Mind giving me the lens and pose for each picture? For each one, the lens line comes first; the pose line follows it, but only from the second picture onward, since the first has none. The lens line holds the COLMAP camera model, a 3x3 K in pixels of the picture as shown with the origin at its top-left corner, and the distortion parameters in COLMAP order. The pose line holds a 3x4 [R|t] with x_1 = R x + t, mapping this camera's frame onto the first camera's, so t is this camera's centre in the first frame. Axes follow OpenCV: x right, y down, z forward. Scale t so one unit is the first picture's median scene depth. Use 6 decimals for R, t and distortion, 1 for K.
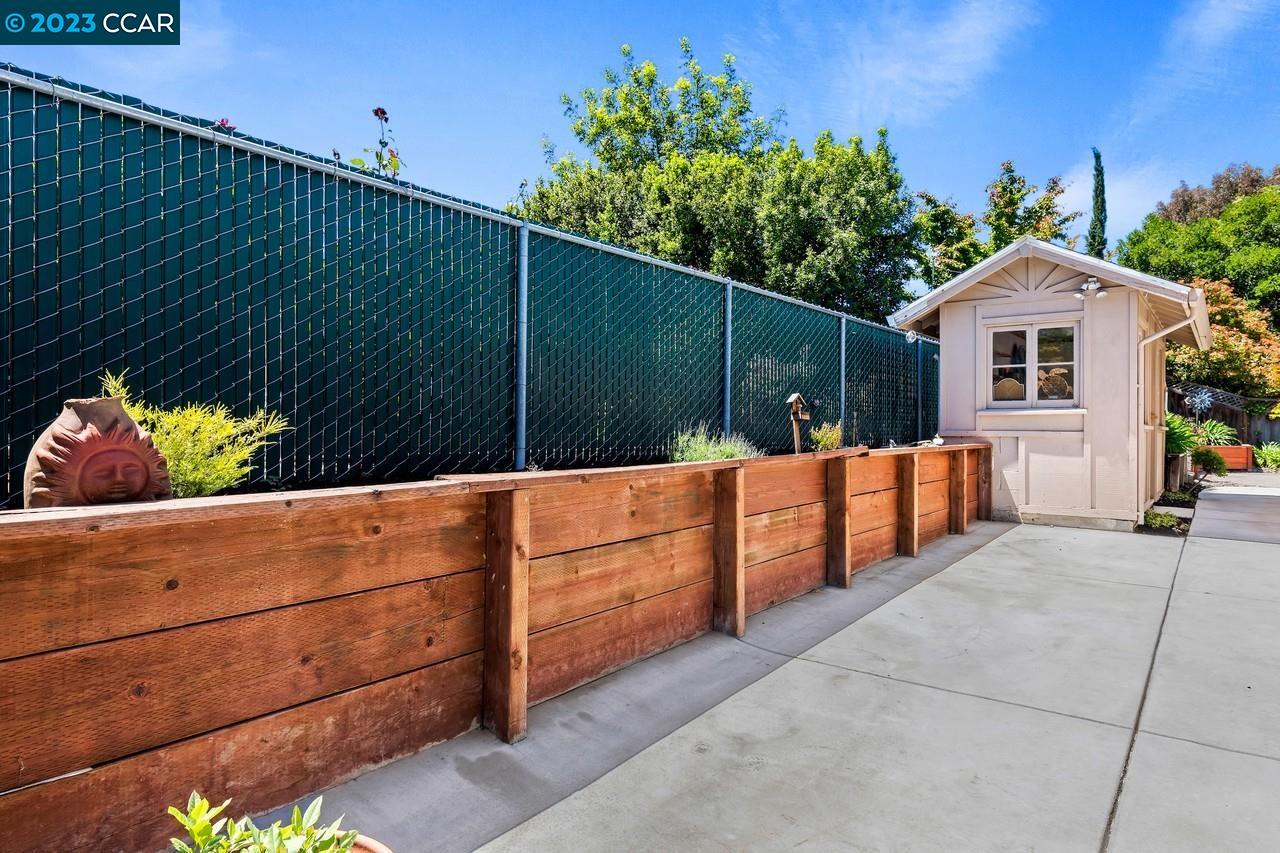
lens RADIAL K [[803.1, 0, 640.0], [0, 803.1, 426.5], [0, 0, 1]] dist [-0.001983, 0.000479]
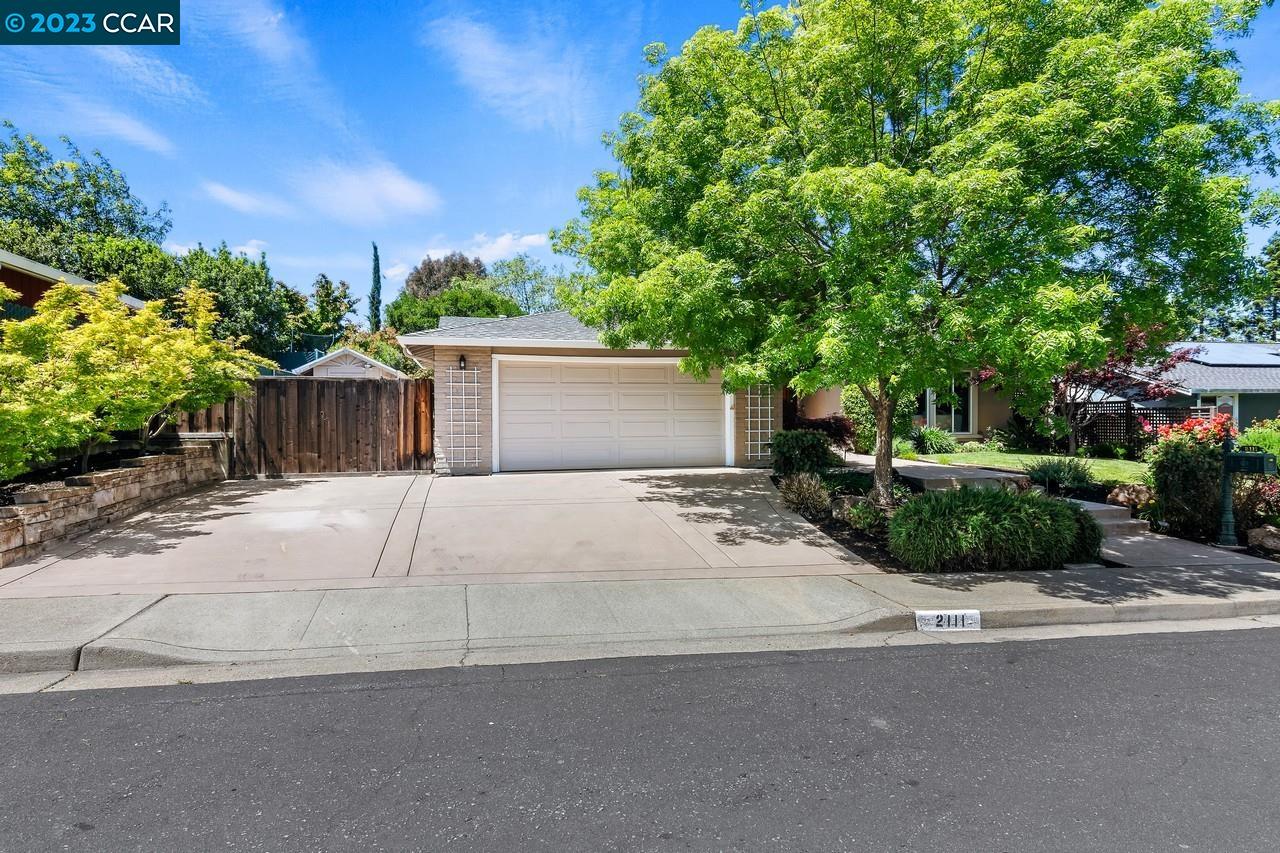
lens RADIAL K [[702.2, 0, 640.0], [0, 702.2, 426.5], [0, 0, 1]] dist [0.000735, 0.000105]
pose [[0.644848, -0.018721, 0.764082, -0.297723], [0.007273, 0.999805, 0.018358, 0.002673], [-0.764276, -0.006281, 0.644858, -0.553175]]
